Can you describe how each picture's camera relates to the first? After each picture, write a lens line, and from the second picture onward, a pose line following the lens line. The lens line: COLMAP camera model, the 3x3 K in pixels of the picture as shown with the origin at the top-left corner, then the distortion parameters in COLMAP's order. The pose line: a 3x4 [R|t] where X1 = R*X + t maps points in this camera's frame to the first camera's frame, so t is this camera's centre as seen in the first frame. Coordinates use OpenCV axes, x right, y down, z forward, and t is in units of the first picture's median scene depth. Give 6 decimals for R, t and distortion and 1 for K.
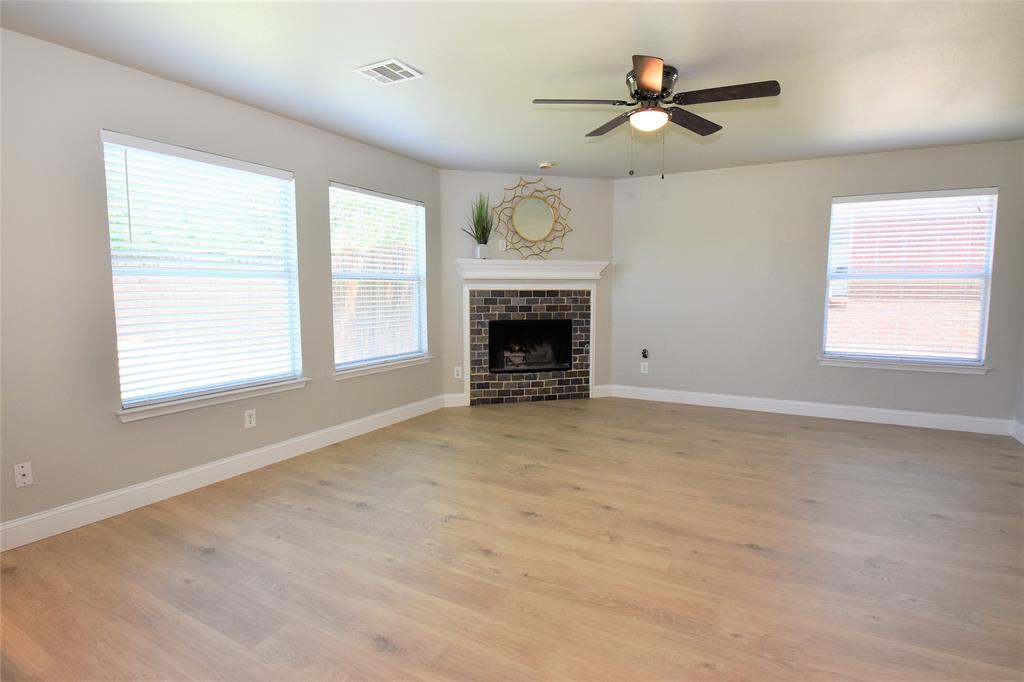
lens RADIAL K [[528.4, 0, 512.0], [0, 528.4, 341.0], [0, 0, 1]] dist [-0.003014, -0.000734]
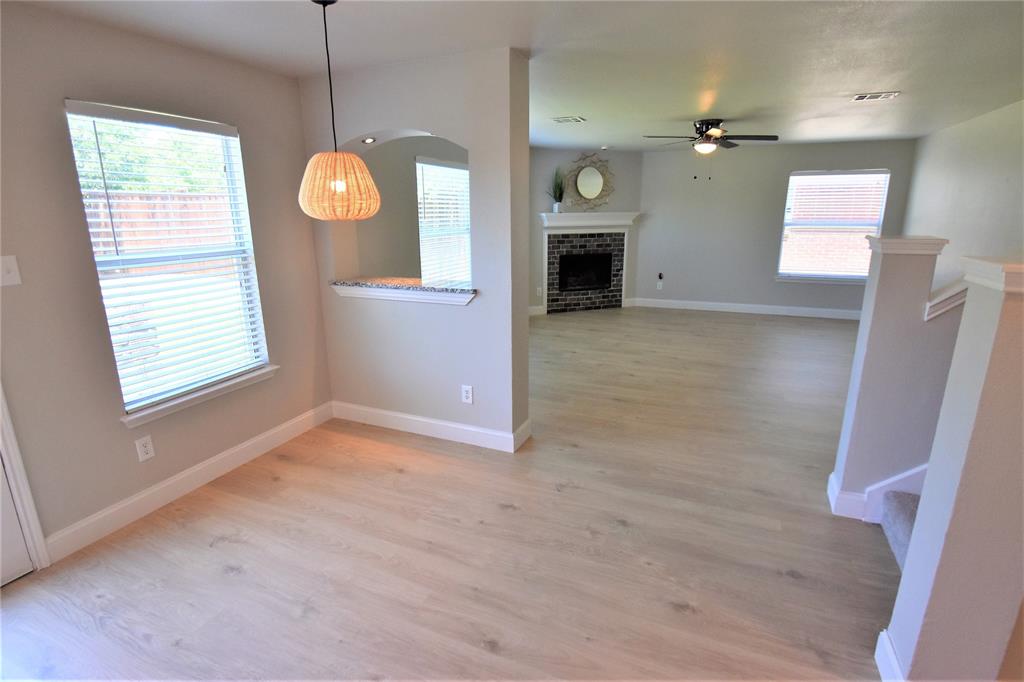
lens RADIAL K [[499.2, 0, 512.0], [0, 499.2, 341.0], [0, 0, 1]] dist [-0.002620, -0.000207]
pose [[0.996270, -0.029232, 0.081188, -0.288250], [0.016545, 0.988127, 0.152744, -0.017224], [-0.084689, -0.150831, 0.984925, -0.374144]]
